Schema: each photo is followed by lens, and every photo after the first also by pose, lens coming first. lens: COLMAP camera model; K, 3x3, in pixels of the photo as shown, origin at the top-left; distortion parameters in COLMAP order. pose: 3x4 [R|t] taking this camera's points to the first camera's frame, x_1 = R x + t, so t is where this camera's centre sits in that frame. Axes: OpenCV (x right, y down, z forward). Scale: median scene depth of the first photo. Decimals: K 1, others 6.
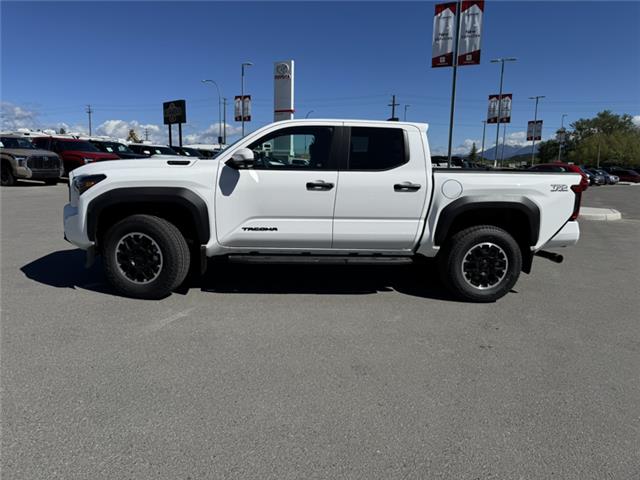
lens RADIAL K [[454.3, 0, 296.2], [0, 454.3, 250.9], [0, 0, 1]] dist [0.051203, -0.048096]
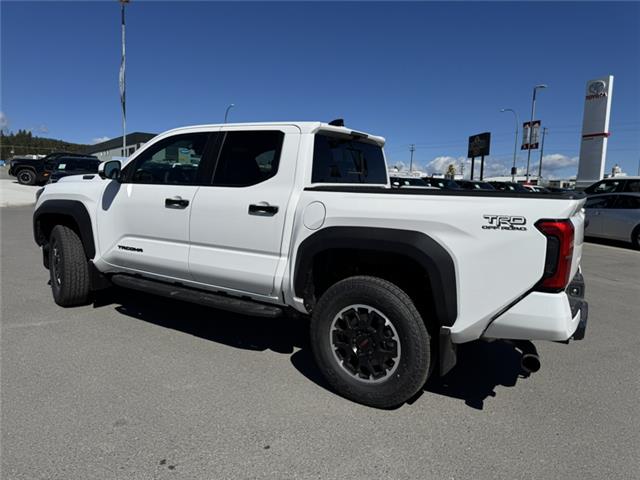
lens RADIAL K [[454.3, 0, 319.0], [0, 454.3, 240.7], [0, 0, 1]] dist [0.051203, -0.048096]
pose [[0.799305, 0.076197, -0.596075, 0.725165], [-0.132503, 0.989862, -0.051145, -0.063790], [0.586135, 0.119862, 0.801298, 0.471414]]
